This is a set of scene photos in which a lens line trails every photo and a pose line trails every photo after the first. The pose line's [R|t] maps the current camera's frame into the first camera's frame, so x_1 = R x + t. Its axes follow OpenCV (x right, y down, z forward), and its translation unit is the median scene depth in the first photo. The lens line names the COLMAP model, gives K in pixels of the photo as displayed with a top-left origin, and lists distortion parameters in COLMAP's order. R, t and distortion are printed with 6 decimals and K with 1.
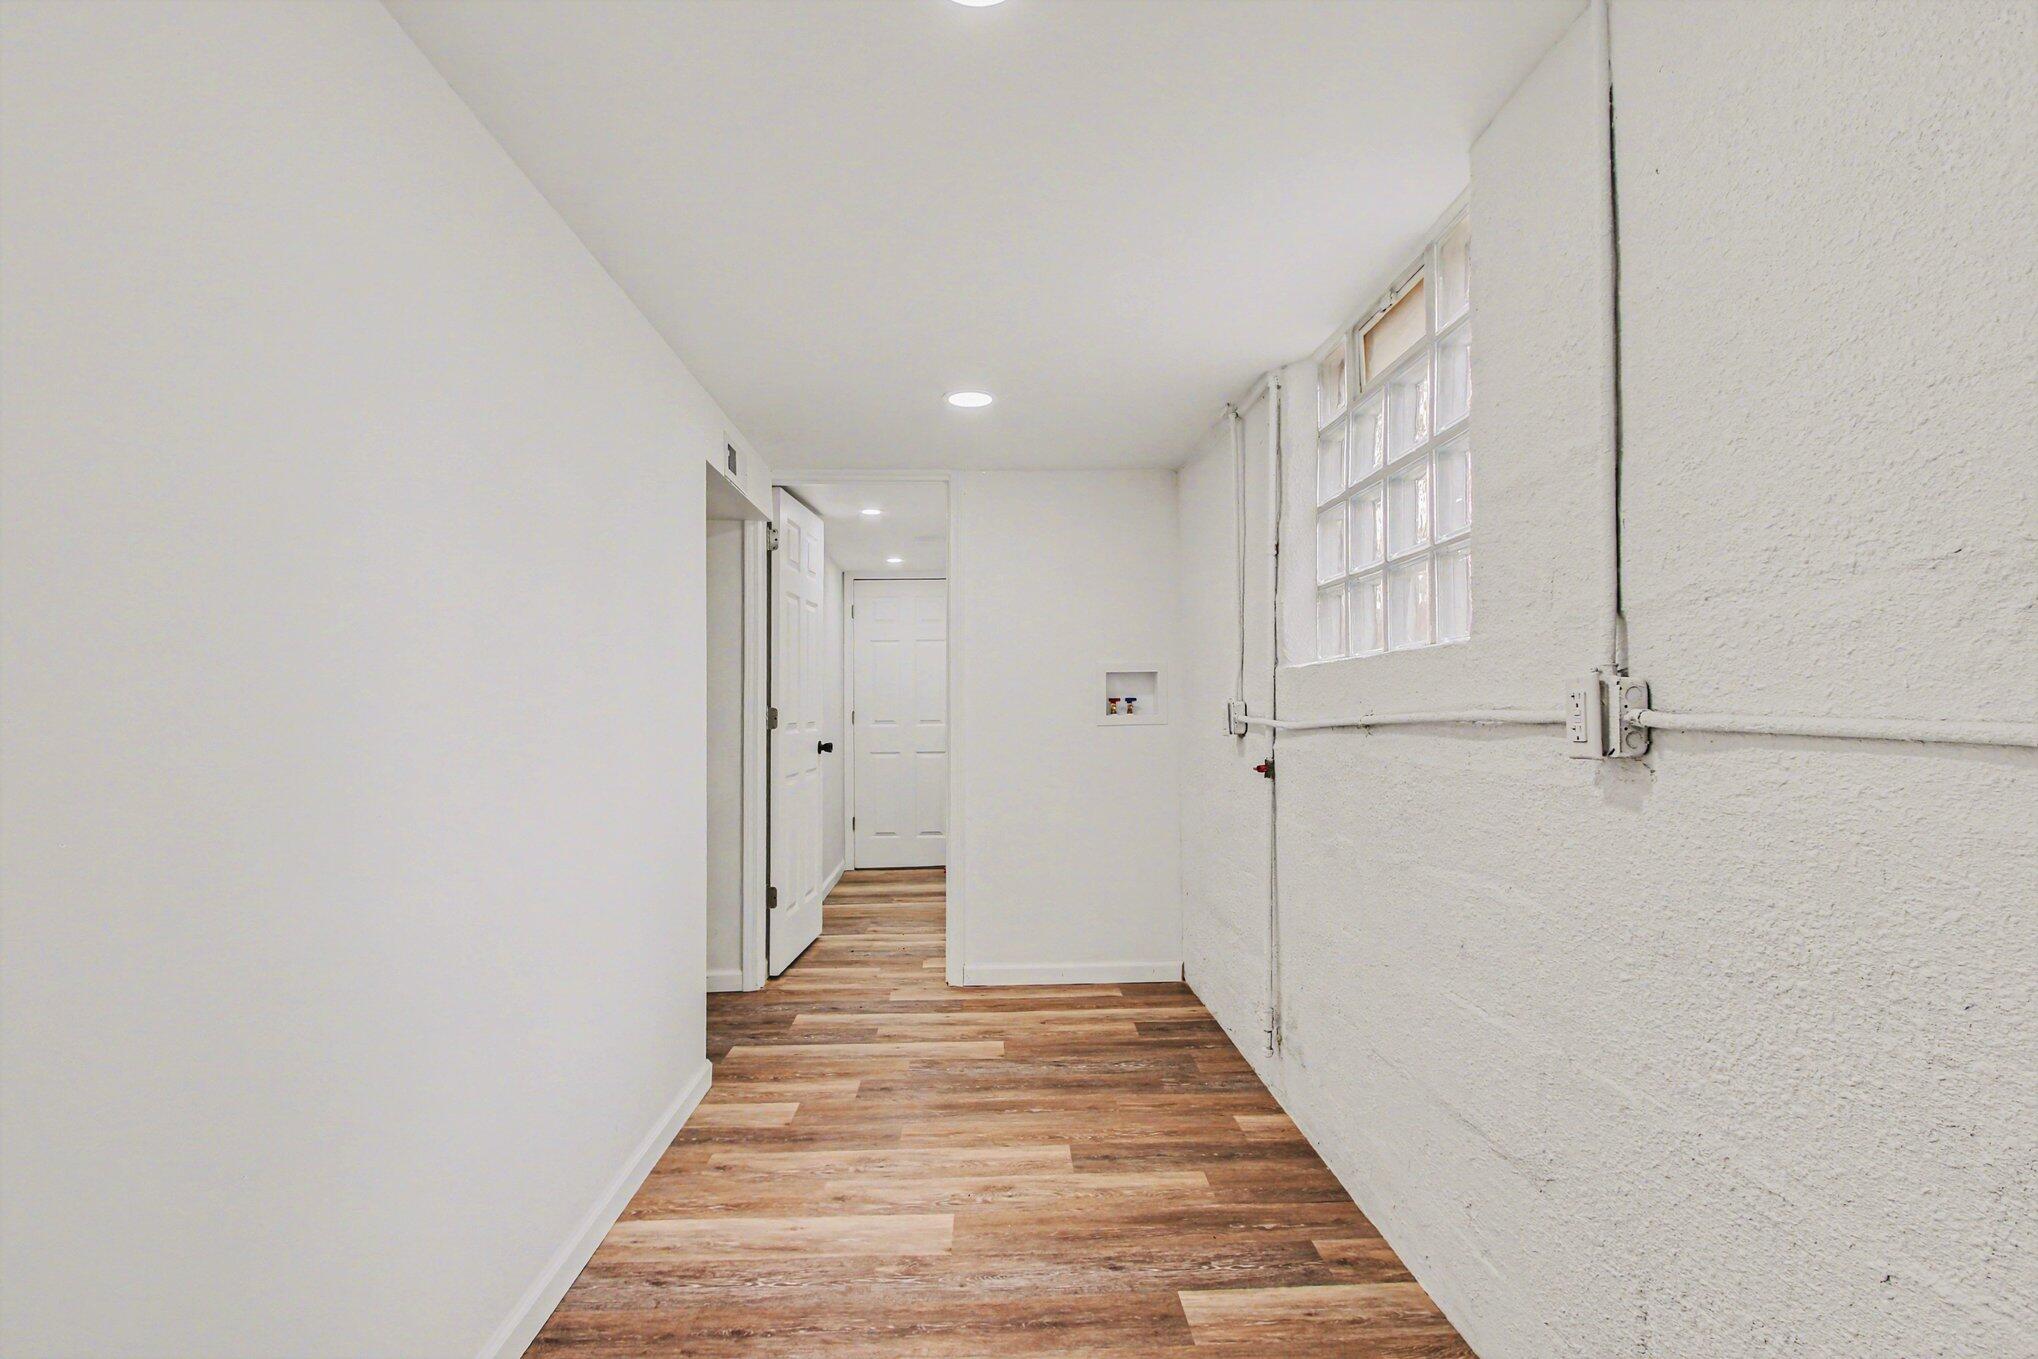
lens RADIAL K [[916.2, 0, 1005.5], [0, 916.2, 683.6], [0, 0, 1]] dist [-0.002833, -0.000017]
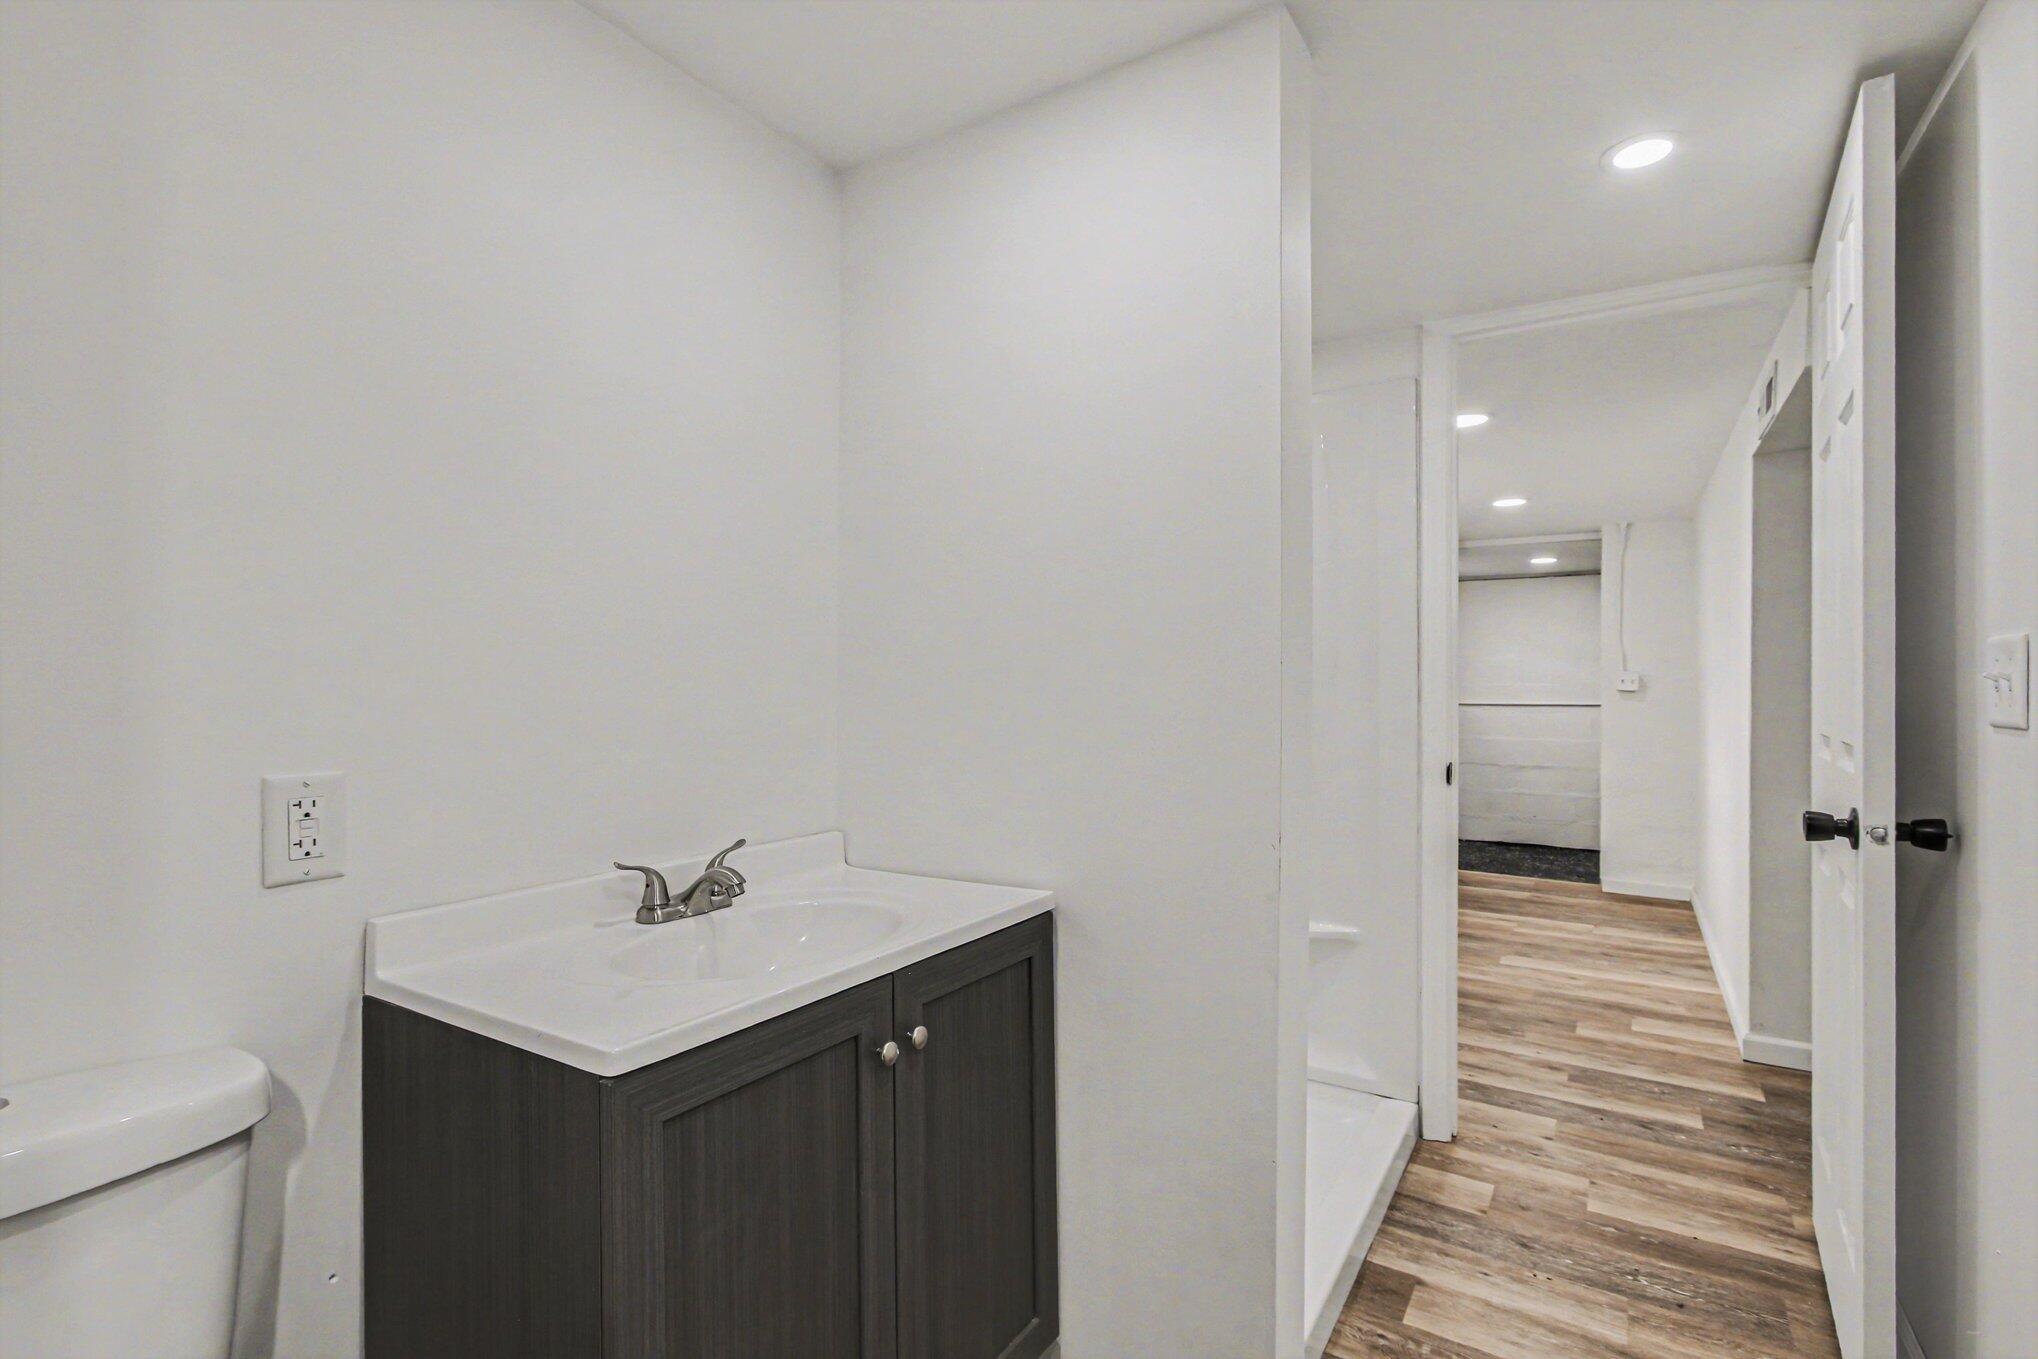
lens RADIAL K [[916.2, 0, 1005.5], [0, 916.2, 683.6], [0, 0, 1]] dist [-0.002833, -0.000017]
pose [[-0.811154, -0.002305, 0.584828, -0.211917], [-0.016102, 0.999701, -0.018393, 0.037725], [-0.584611, -0.024336, -0.810949, 1.999605]]
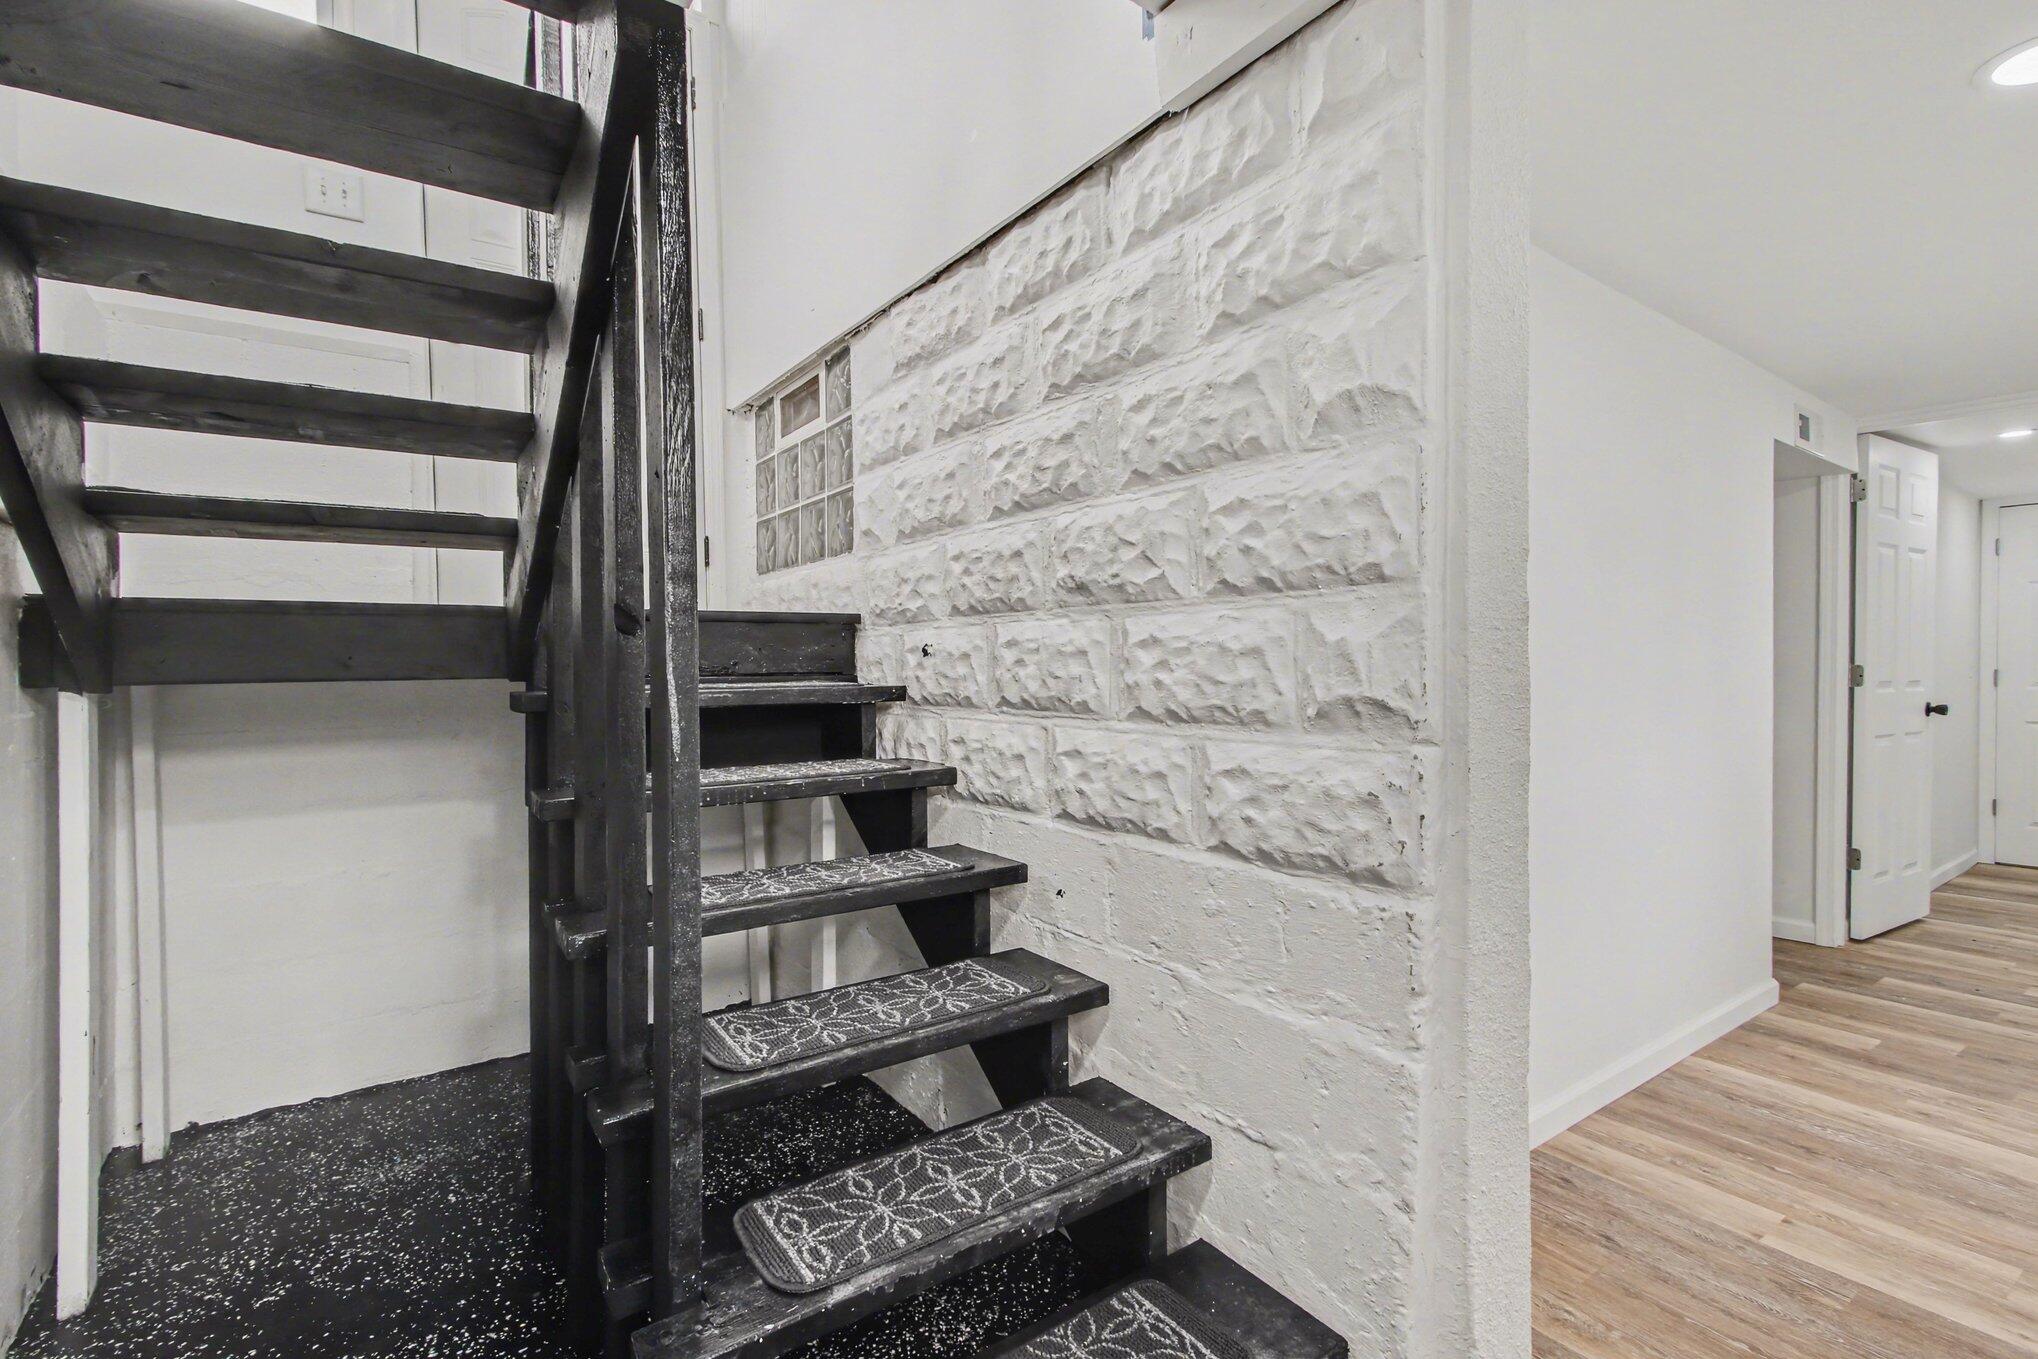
lens RADIAL K [[916.2, 0, 1005.5], [0, 916.2, 683.6], [0, 0, 1]] dist [-0.002833, -0.000017]
pose [[0.533233, 0.016395, -0.845810, 0.100510], [0.027645, 0.998940, 0.036792, -0.018910], [0.845517, -0.043001, 0.532215, -0.333318]]
